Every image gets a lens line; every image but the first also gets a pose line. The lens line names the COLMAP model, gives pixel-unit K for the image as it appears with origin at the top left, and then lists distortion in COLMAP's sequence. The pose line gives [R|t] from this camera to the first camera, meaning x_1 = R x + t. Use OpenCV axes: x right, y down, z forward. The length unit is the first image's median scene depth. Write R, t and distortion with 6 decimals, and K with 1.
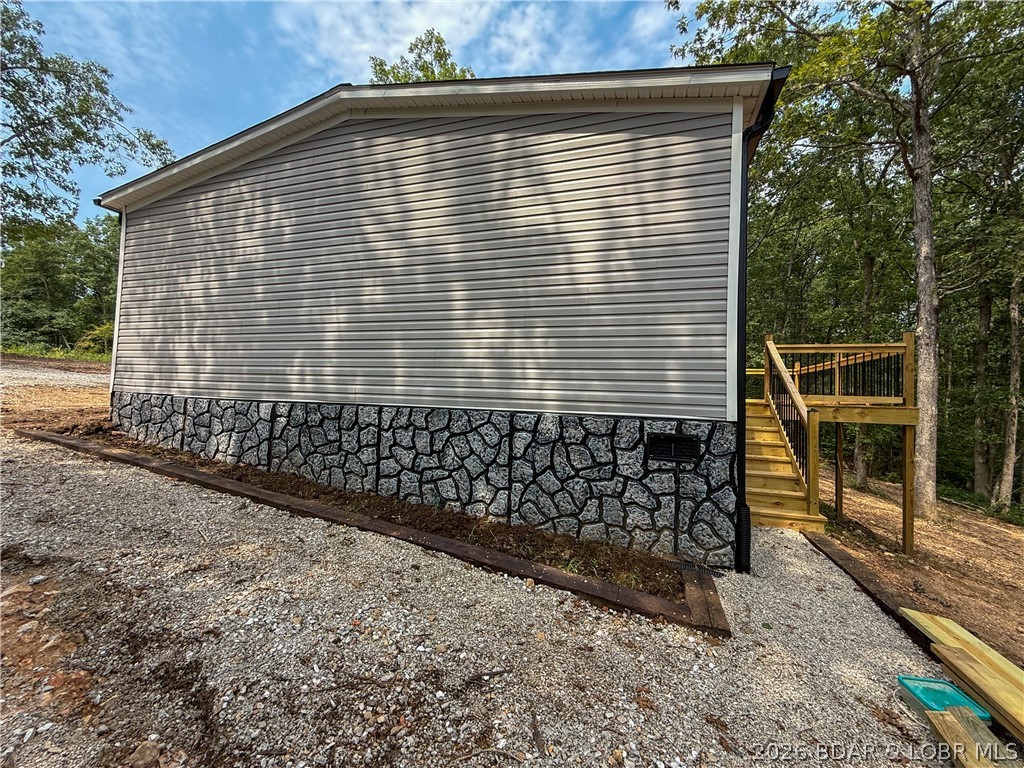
lens RADIAL K [[409.8, 0, 509.9], [0, 409.8, 381.2], [0, 0, 1]] dist [0.000851, -0.000393]
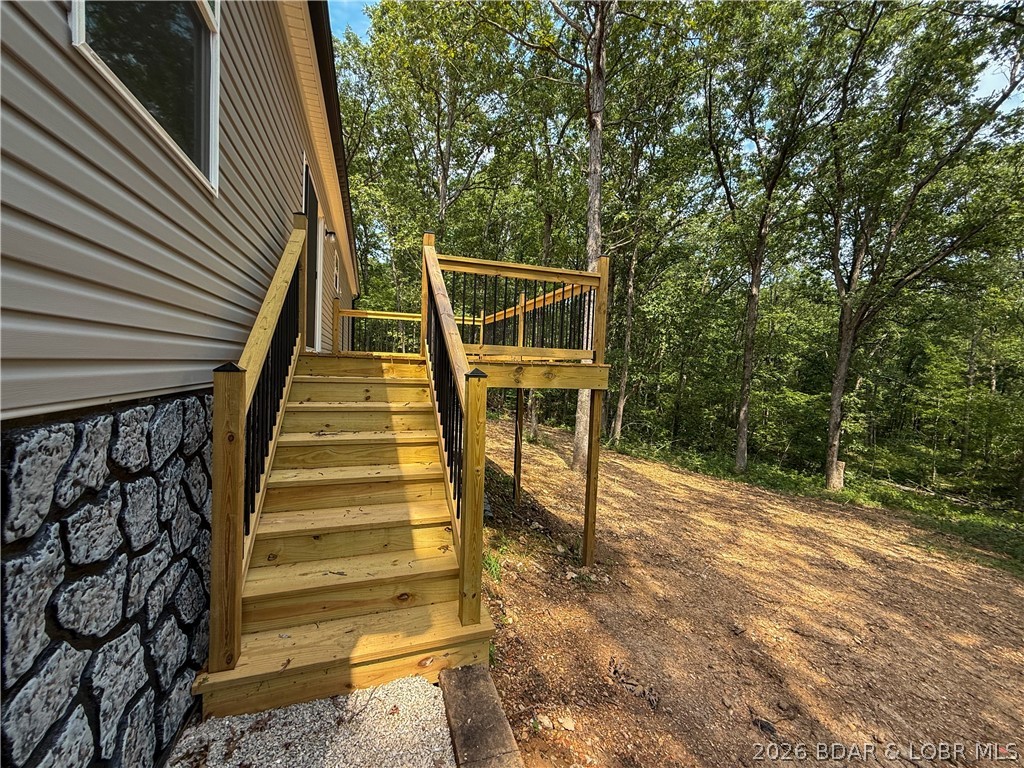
lens RADIAL K [[409.8, 0, 509.9], [0, 409.8, 381.2], [0, 0, 1]] dist [0.000851, -0.000393]
pose [[0.793255, -0.026693, 0.608304, 0.323445], [-0.038476, 0.994845, 0.093829, 0.024221], [-0.607673, -0.097835, 0.788138, 0.410120]]
